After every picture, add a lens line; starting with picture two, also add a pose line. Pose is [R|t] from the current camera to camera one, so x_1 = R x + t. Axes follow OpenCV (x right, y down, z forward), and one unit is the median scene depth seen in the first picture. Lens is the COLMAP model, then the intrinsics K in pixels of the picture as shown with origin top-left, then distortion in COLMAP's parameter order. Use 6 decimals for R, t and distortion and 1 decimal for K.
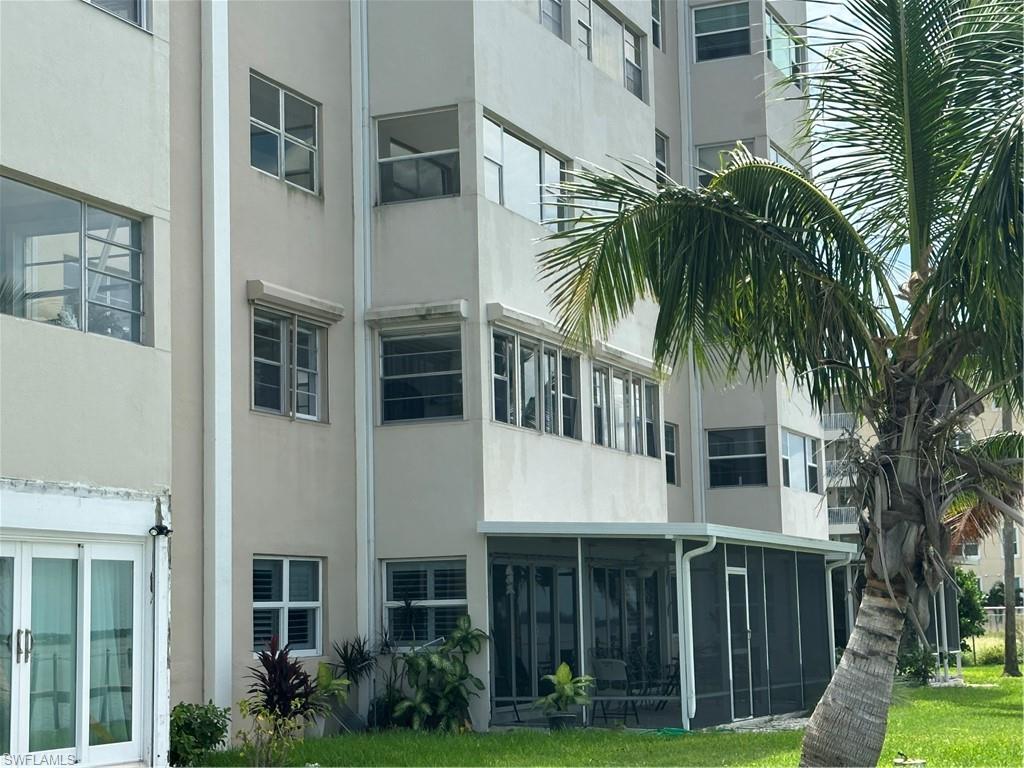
lens RADIAL K [[1903.4, 0, 512.0], [0, 1903.4, 384.0], [0, 0, 1]] dist [-0.037059, -0.032022]
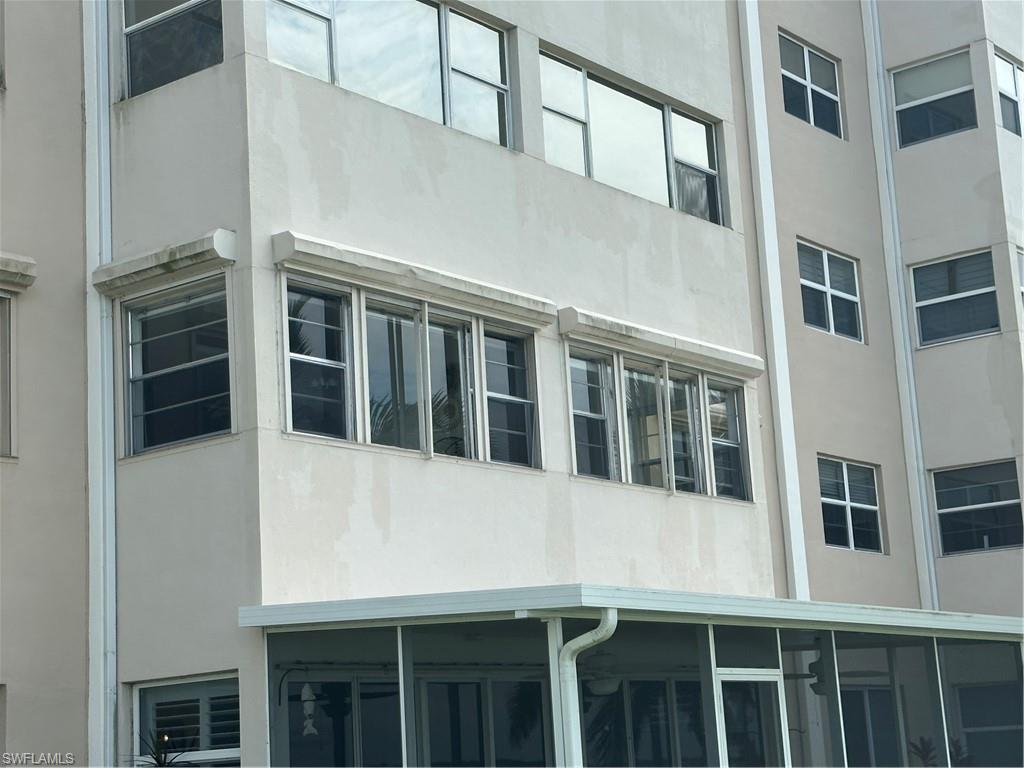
lens RADIAL K [[1803.6, 0, 512.0], [0, 1803.6, 384.0], [0, 0, 1]] dist [0.187245, -0.056602]
pose [[0.961669, -0.087246, -0.259964, 0.198911], [0.068665, 0.994448, -0.079735, 0.053071], [0.265477, 0.058828, 0.962321, 0.482426]]
